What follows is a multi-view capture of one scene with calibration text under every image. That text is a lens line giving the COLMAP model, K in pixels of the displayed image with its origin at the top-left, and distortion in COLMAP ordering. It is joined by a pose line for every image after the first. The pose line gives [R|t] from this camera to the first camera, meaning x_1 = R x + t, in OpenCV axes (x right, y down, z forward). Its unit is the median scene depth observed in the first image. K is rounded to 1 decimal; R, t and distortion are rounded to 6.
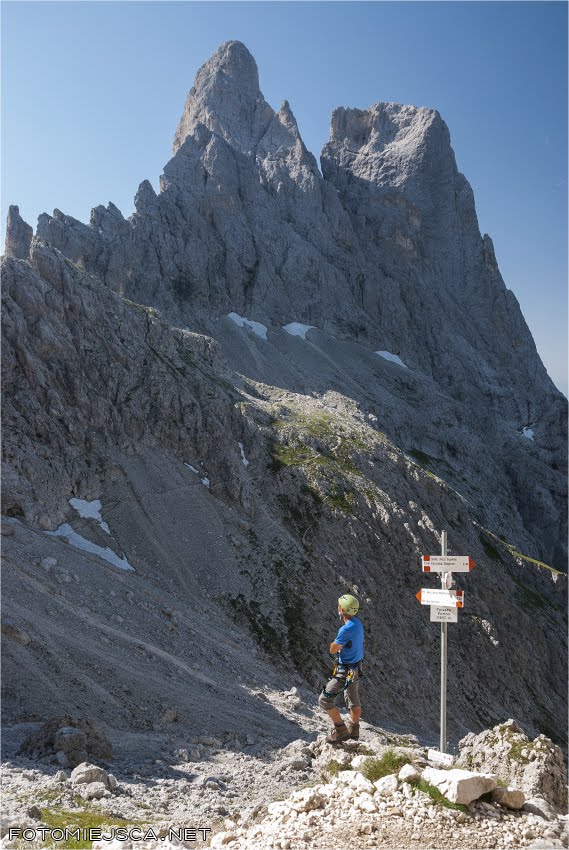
lens RADIAL K [[682.6, 0, 284.5], [0, 682.6, 425.0], [0, 0, 1]] dist [-0.155189, 0.126393]
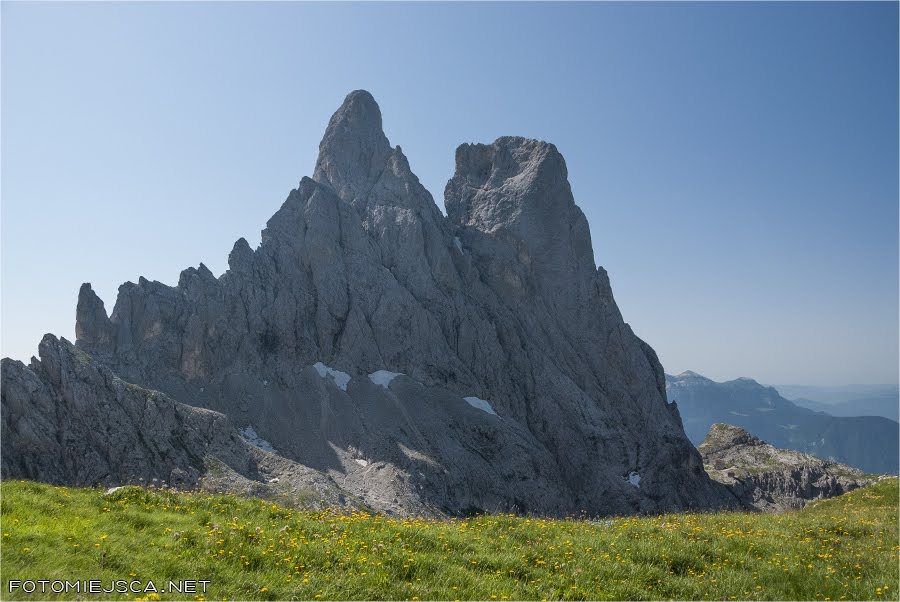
lens RADIAL K [[714.9, 0, 450.0], [0, 714.9, 301.0], [0, 0, 1]] dist [-0.150966, 0.110342]
pose [[0.990760, -0.021111, -0.133970, 0.252503], [-0.000815, 0.986867, -0.161532, -0.078158], [0.135621, 0.160148, 0.977732, -0.043668]]
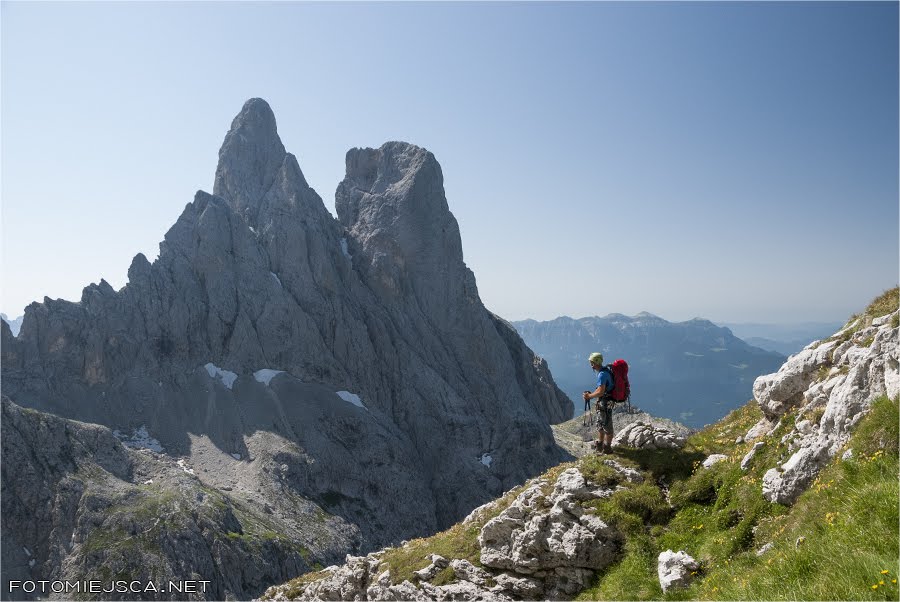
lens RADIAL K [[722.7, 0, 450.0], [0, 722.7, 301.0], [0, 0, 1]] dist [-0.155189, 0.126393]
pose [[0.996091, -0.018589, -0.086359, 0.425336], [0.012093, 0.997100, -0.075142, -0.164829], [0.087506, 0.073804, 0.993426, -0.195205]]
